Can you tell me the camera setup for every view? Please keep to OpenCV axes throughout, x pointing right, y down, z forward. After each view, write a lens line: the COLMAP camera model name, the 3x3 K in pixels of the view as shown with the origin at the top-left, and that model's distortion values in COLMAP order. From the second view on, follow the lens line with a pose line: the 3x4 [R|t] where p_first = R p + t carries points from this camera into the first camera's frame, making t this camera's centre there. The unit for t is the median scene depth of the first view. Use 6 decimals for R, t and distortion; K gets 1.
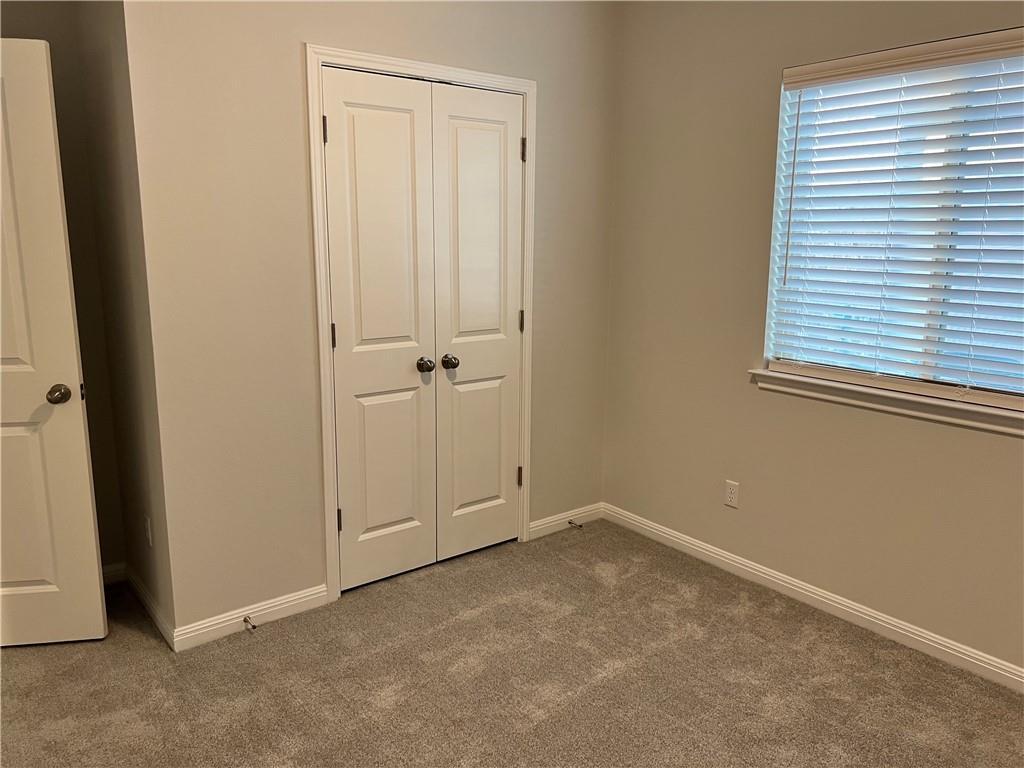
lens RADIAL K [[770.1, 0, 512.2], [0, 770.1, 383.7], [0, 0, 1]] dist [-0.002495, -0.007874]
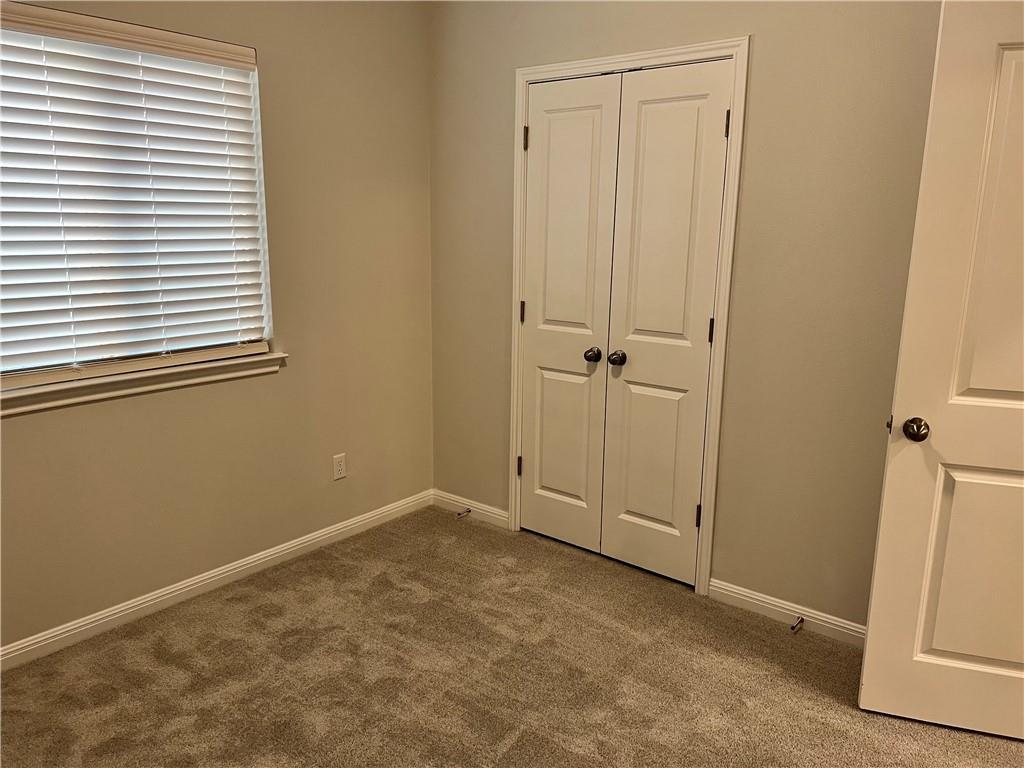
lens RADIAL K [[770.1, 0, 510.7], [0, 770.1, 385.1], [0, 0, 1]] dist [-0.002495, -0.007874]
pose [[0.189767, 0.194001, -0.962472, 0.855153], [-0.191517, 0.968768, 0.157510, -0.124648], [0.962969, 0.154440, 0.220994, 0.675121]]
